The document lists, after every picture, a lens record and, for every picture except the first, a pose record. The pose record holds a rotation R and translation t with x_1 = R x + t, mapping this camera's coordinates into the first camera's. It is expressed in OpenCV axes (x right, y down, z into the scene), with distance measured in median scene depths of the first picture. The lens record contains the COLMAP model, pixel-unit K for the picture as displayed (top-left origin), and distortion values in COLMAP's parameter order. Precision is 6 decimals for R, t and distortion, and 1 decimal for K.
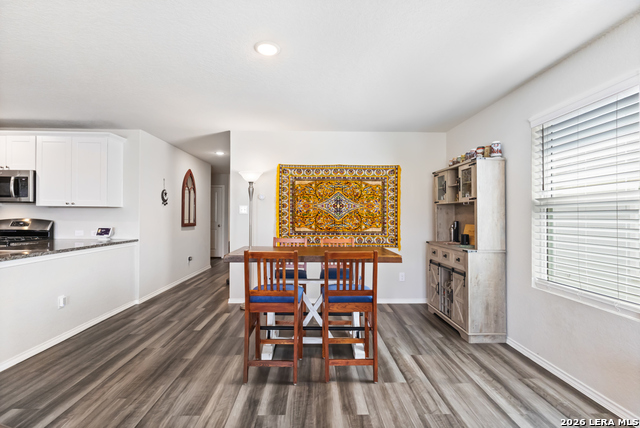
lens RADIAL K [[294.4, 0, 323.4], [0, 294.4, 212.1], [0, 0, 1]] dist [-0.000543, 0.000106]
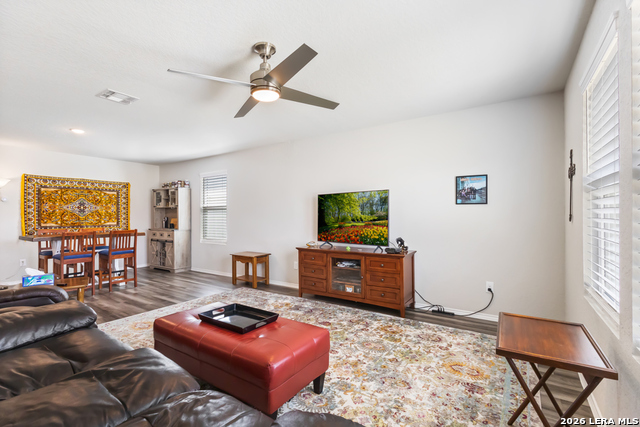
lens RADIAL K [[294.4, 0, 323.9], [0, 294.4, 213.5], [0, 0, 1]] dist [-0.000543, 0.000106]
pose [[0.565842, -0.001720, 0.824512, -0.466297], [-0.005678, 0.999966, 0.005983, -0.007183], [-0.824494, -0.008067, 0.565813, -0.785299]]
